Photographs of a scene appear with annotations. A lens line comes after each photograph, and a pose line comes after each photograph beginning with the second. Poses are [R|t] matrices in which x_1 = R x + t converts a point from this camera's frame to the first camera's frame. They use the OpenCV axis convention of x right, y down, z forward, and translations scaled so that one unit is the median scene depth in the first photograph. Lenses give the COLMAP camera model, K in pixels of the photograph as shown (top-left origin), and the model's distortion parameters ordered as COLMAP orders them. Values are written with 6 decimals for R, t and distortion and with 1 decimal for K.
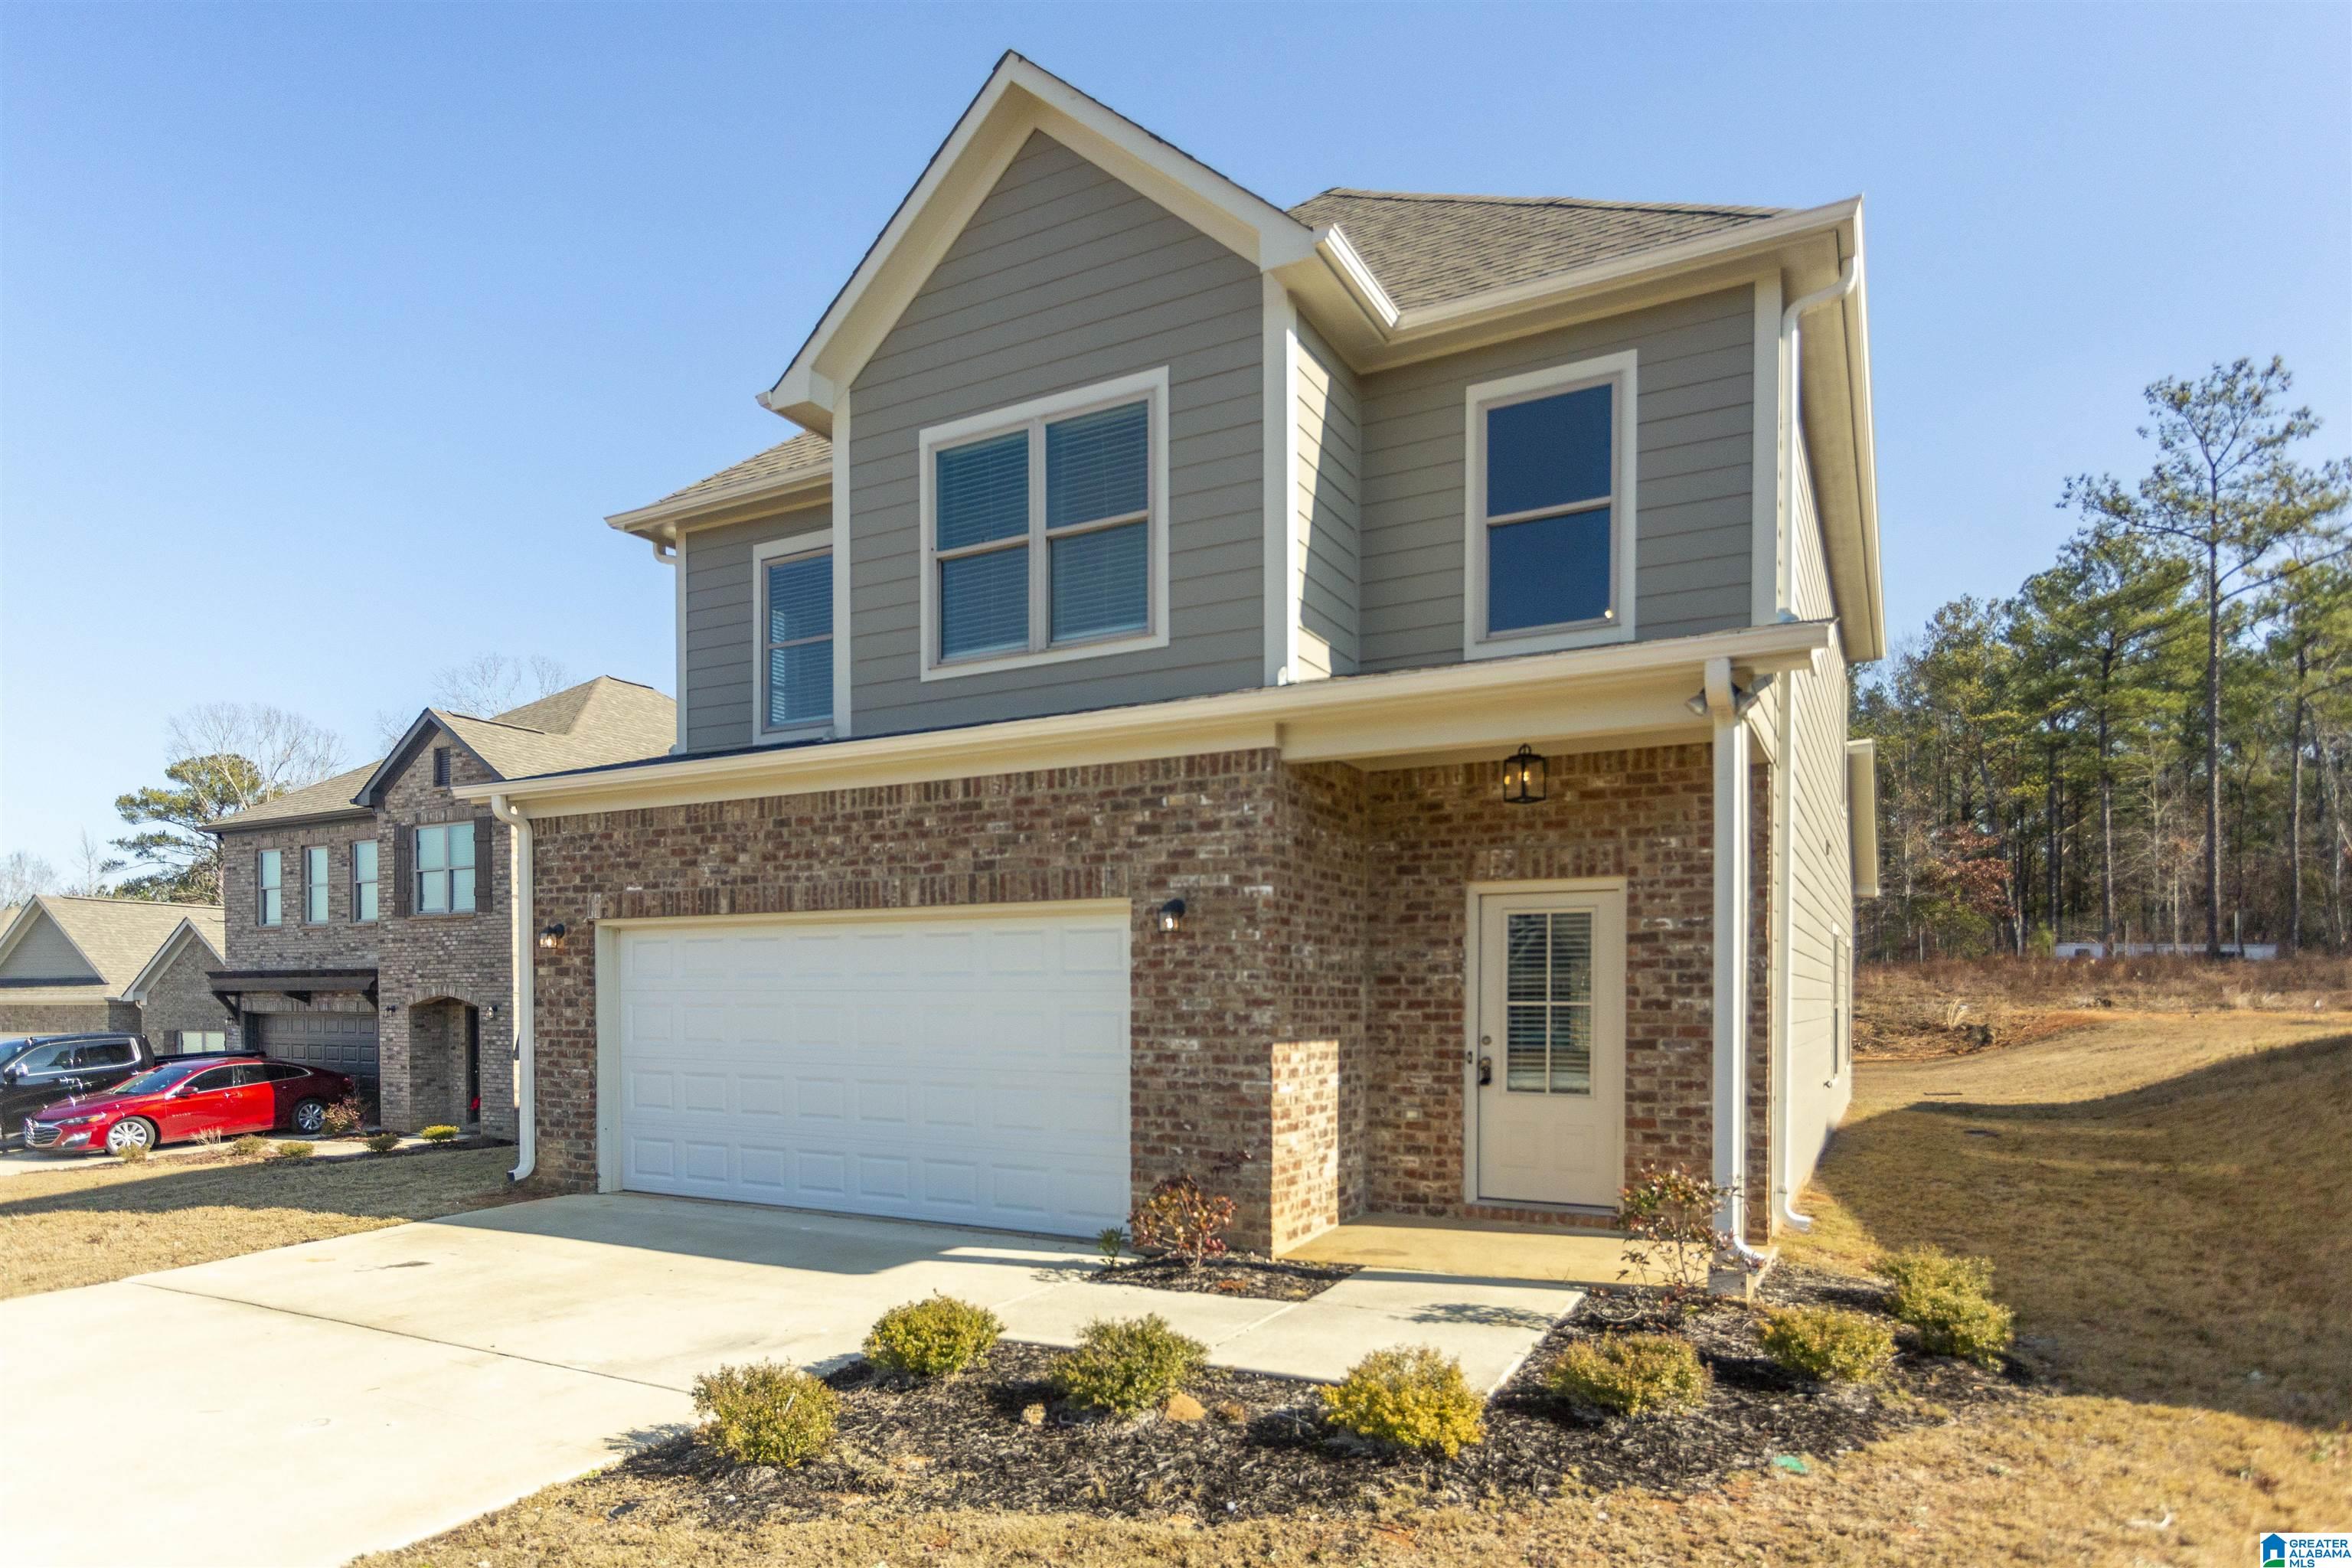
lens RADIAL K [[1328.6, 0, 1175.0], [0, 1328.6, 824.1], [0, 0, 1]] dist [0.002992, 0.000121]
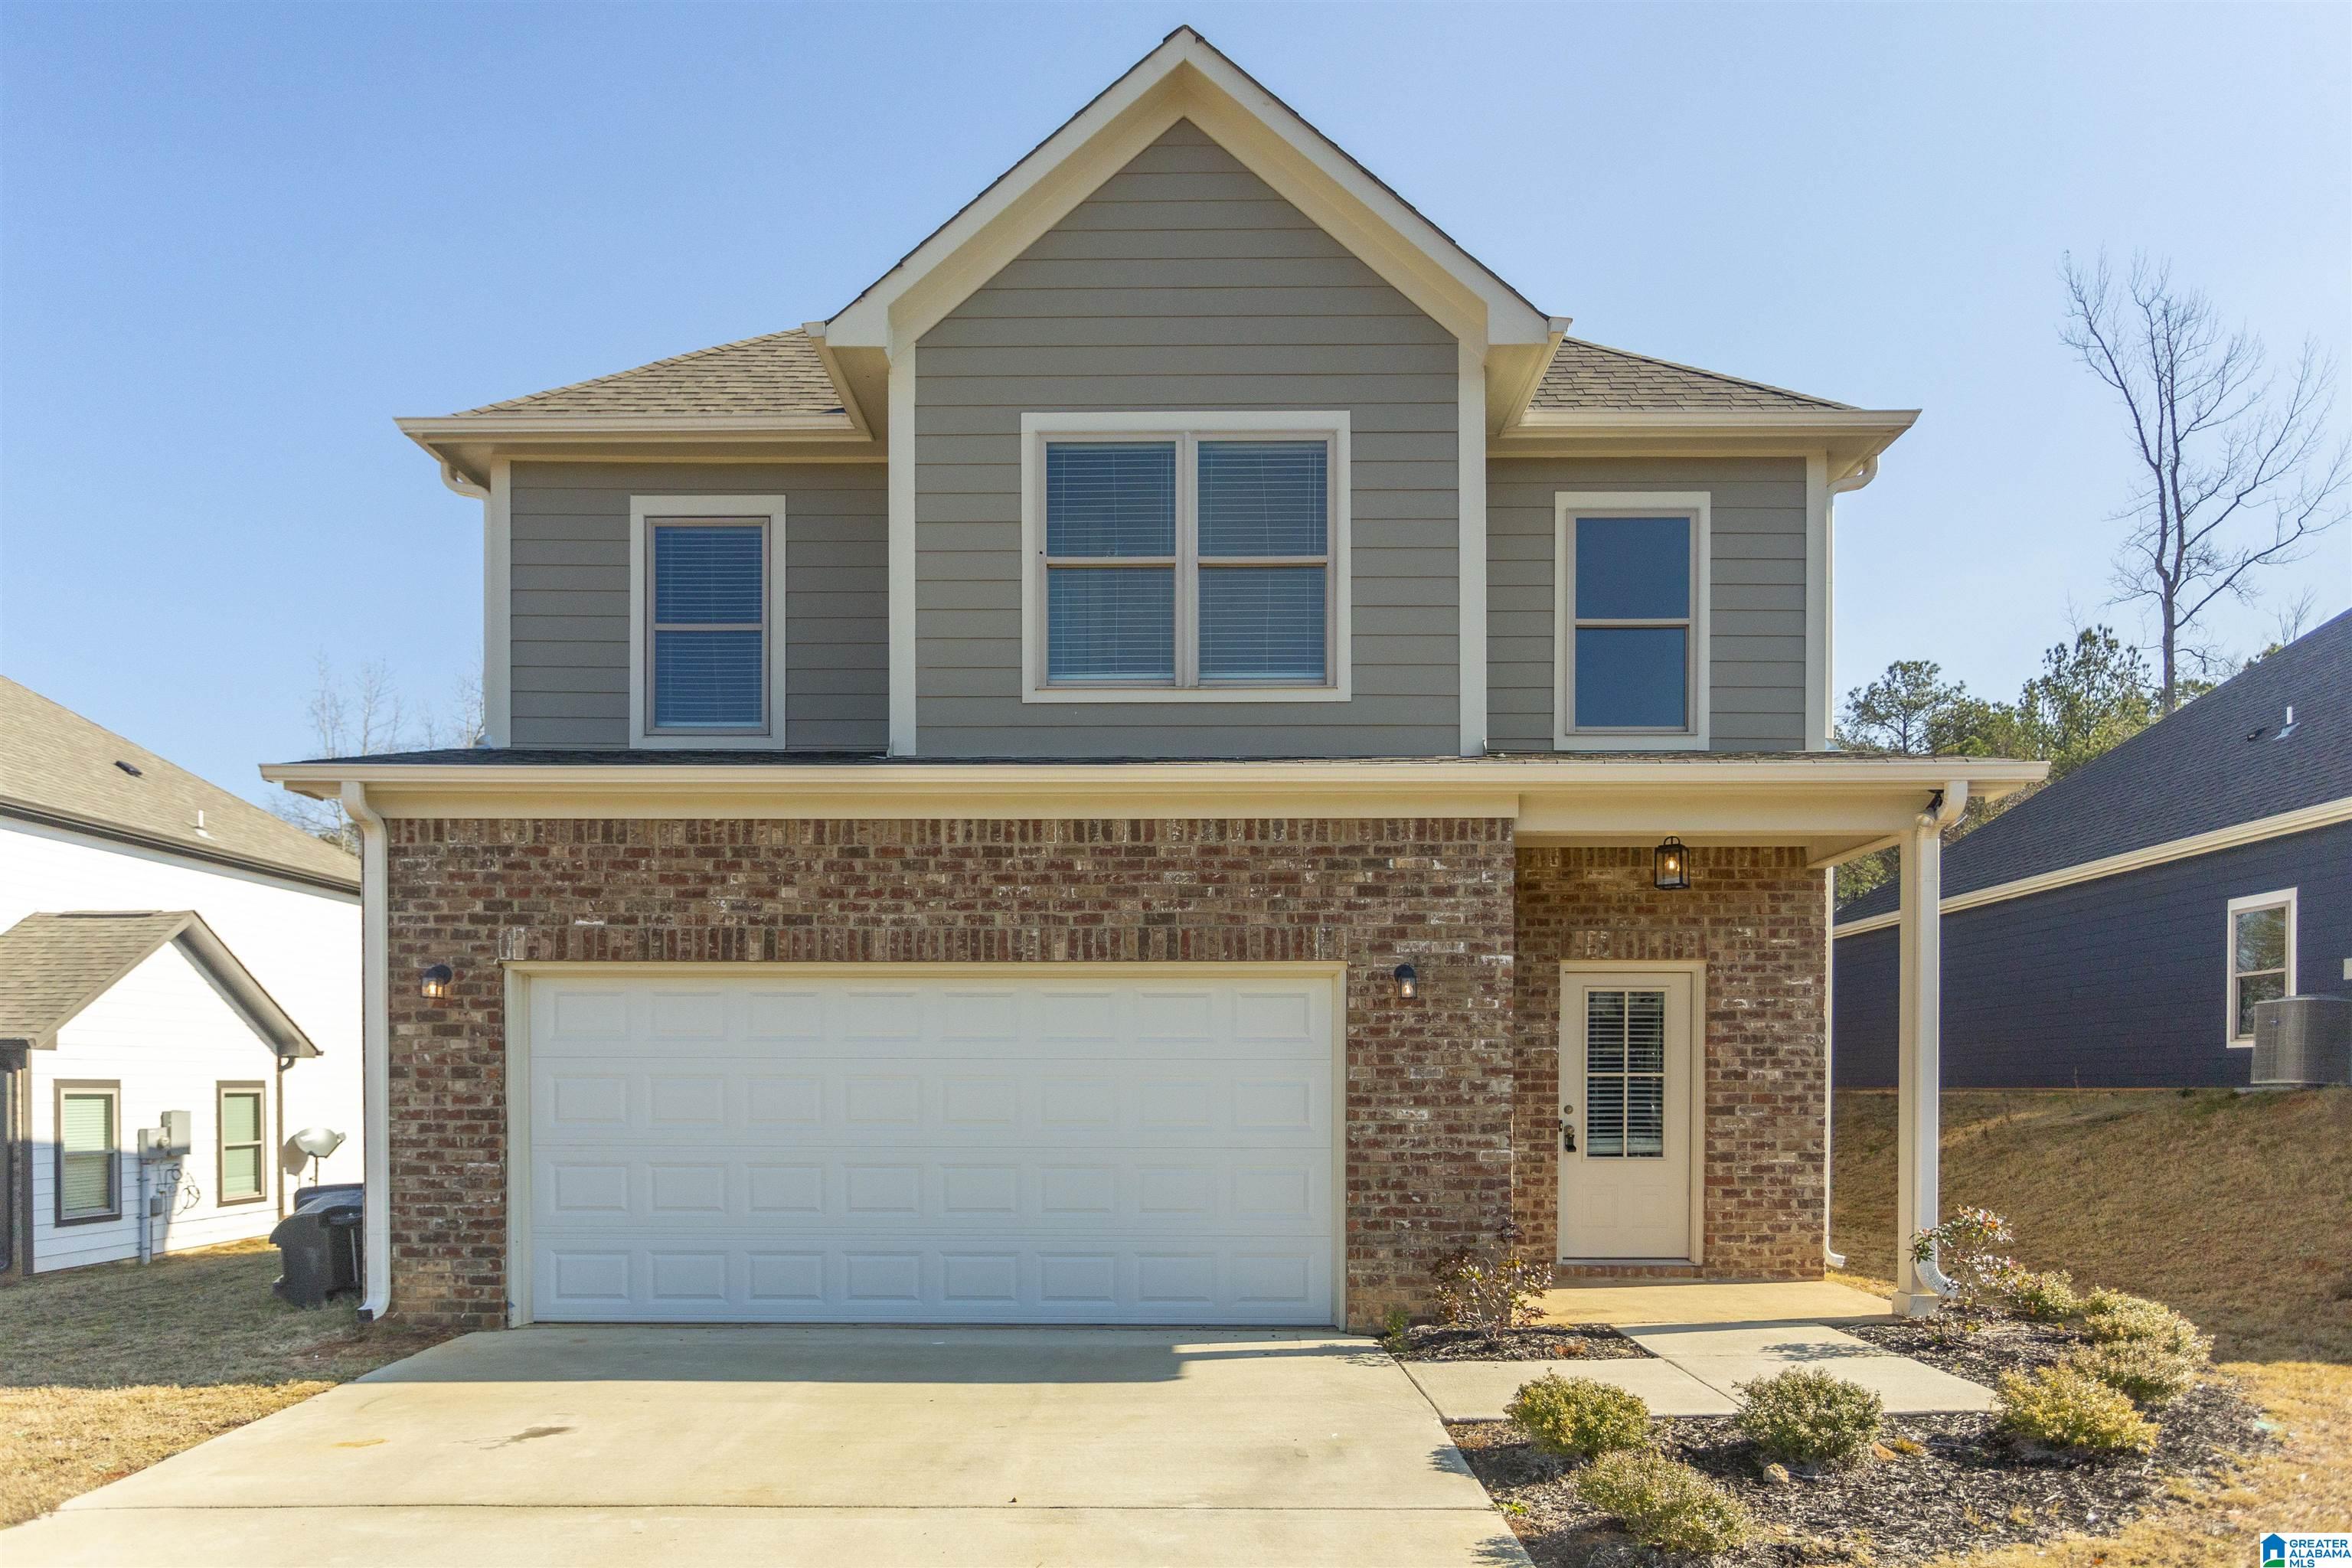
lens RADIAL K [[1398.5, 0, 1177.5], [0, 1398.5, 895.3], [0, 0, 1]] dist [-0.004998, -0.000291]
pose [[0.882066, 0.063114, 0.466879, -0.574884], [-0.061282, 0.997937, -0.019125, 0.032705], [-0.467123, -0.011742, 0.884115, 0.161670]]
